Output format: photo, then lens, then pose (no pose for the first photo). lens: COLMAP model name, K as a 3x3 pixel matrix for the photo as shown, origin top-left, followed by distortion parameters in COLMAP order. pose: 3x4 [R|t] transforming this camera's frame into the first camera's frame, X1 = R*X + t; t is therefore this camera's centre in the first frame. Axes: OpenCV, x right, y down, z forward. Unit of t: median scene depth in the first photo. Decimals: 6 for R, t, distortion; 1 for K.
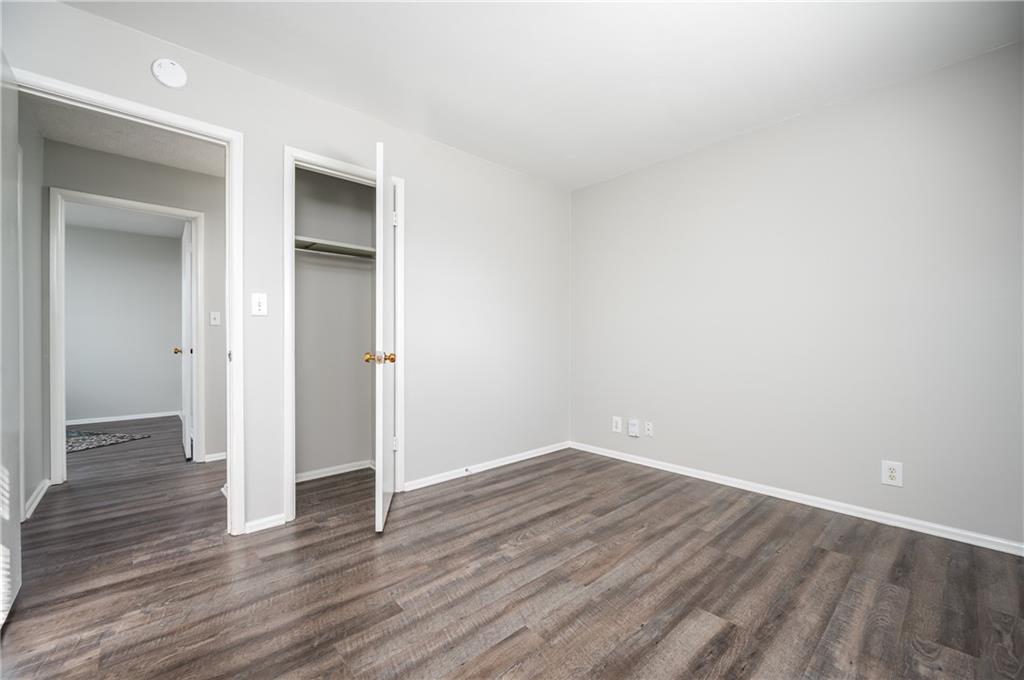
lens RADIAL K [[405.1, 0, 512.0], [0, 405.1, 340.0], [0, 0, 1]] dist [-0.007839, -0.000075]
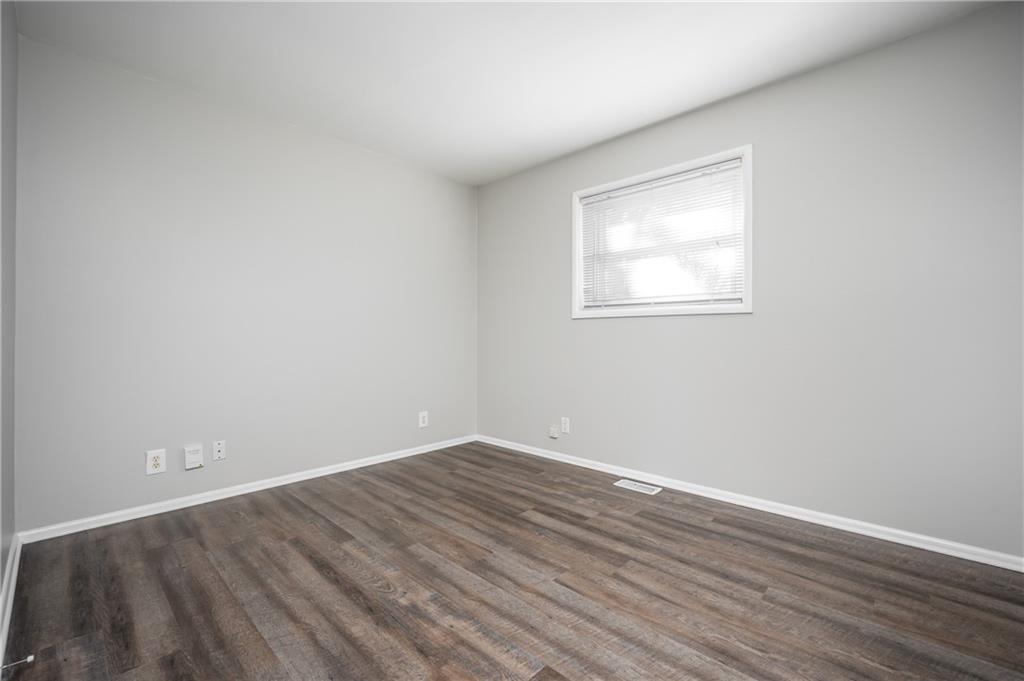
lens RADIAL K [[445.2, 0, 512.0], [0, 445.2, 340.5], [0, 0, 1]] dist [-0.000239, -0.000069]
pose [[-0.070033, -0.009597, 0.997499, -0.834319], [-0.006545, 0.999937, 0.009161, 0.009457], [-0.997523, -0.005887, -0.070091, 0.827084]]
